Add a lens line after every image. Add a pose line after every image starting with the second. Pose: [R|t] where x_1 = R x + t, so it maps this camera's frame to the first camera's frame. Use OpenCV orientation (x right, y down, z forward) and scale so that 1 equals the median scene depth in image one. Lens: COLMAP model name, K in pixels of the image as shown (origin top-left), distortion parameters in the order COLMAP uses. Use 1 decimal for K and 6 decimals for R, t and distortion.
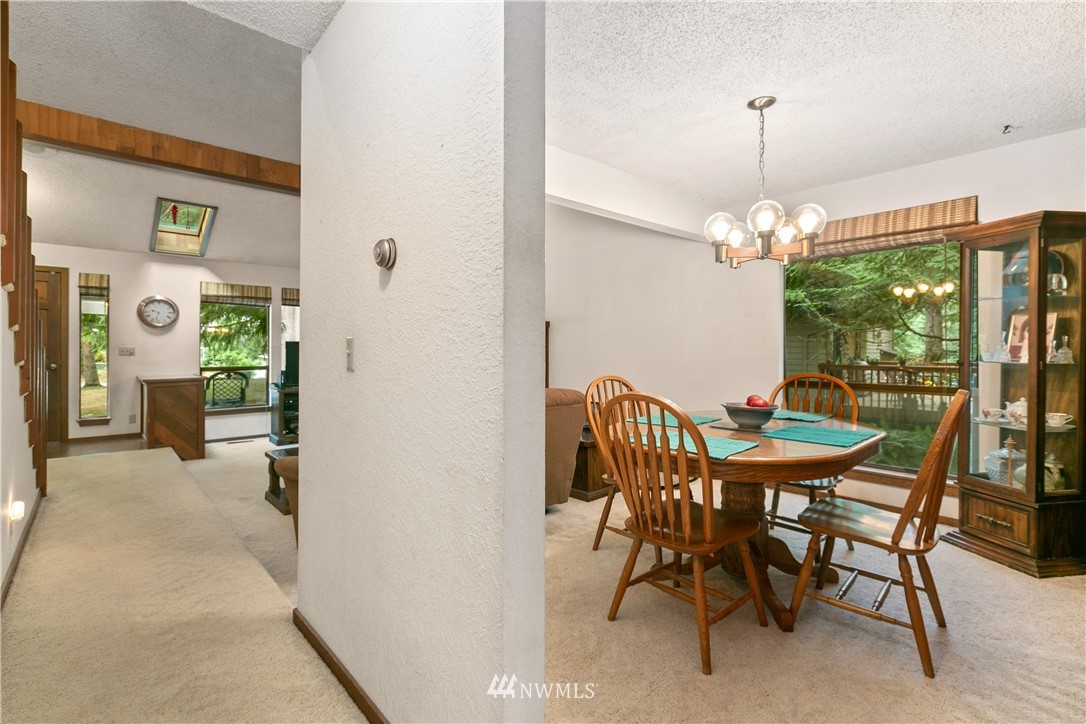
lens RADIAL K [[497.8, 0, 523.3], [0, 497.8, 350.5], [0, 0, 1]] dist [0.003965, -0.001811]
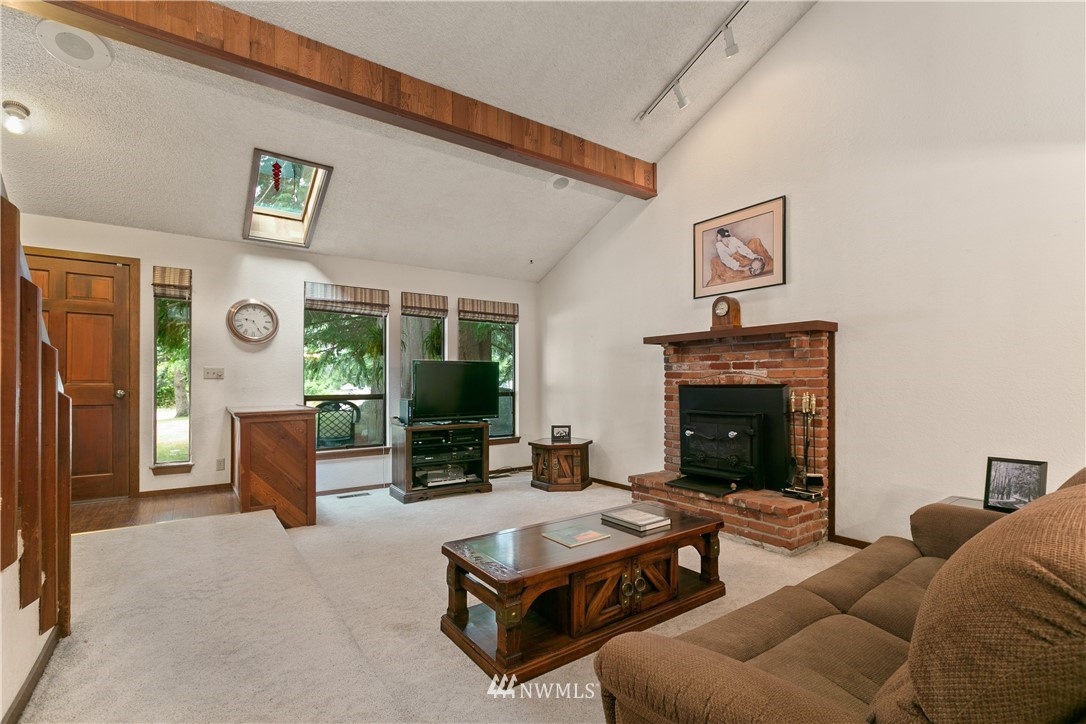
lens RADIAL K [[497.8, 0, 527.2], [0, 497.8, 379.9], [0, 0, 1]] dist [0.003965, -0.001811]
pose [[0.993467, -0.001666, -0.114108, -0.510151], [0.001180, 0.999990, -0.004330, 0.030959], [0.114114, 0.004167, 0.993459, 0.653376]]
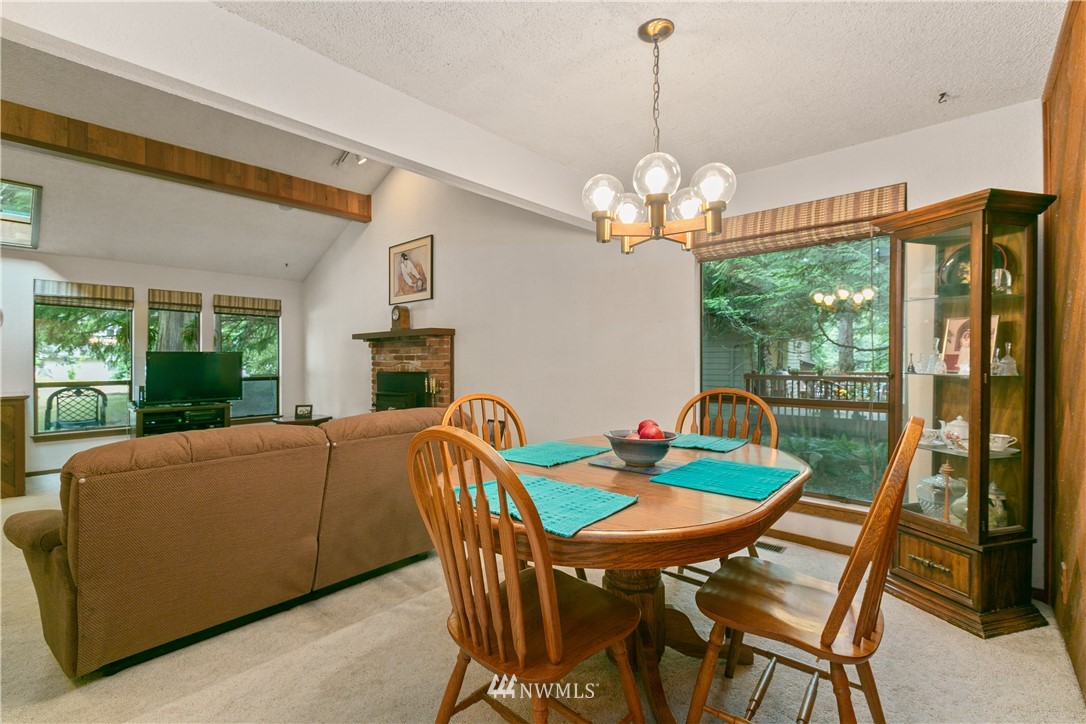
lens RADIAL K [[497.8, 0, 520.5], [0, 497.8, 362.5], [0, 0, 1]] dist [0.003965, -0.001811]
pose [[0.993945, -0.002416, 0.109857, 0.138560], [0.002185, 0.999995, 0.002223, 0.000273], [-0.109861, -0.001969, 0.993945, 0.199346]]
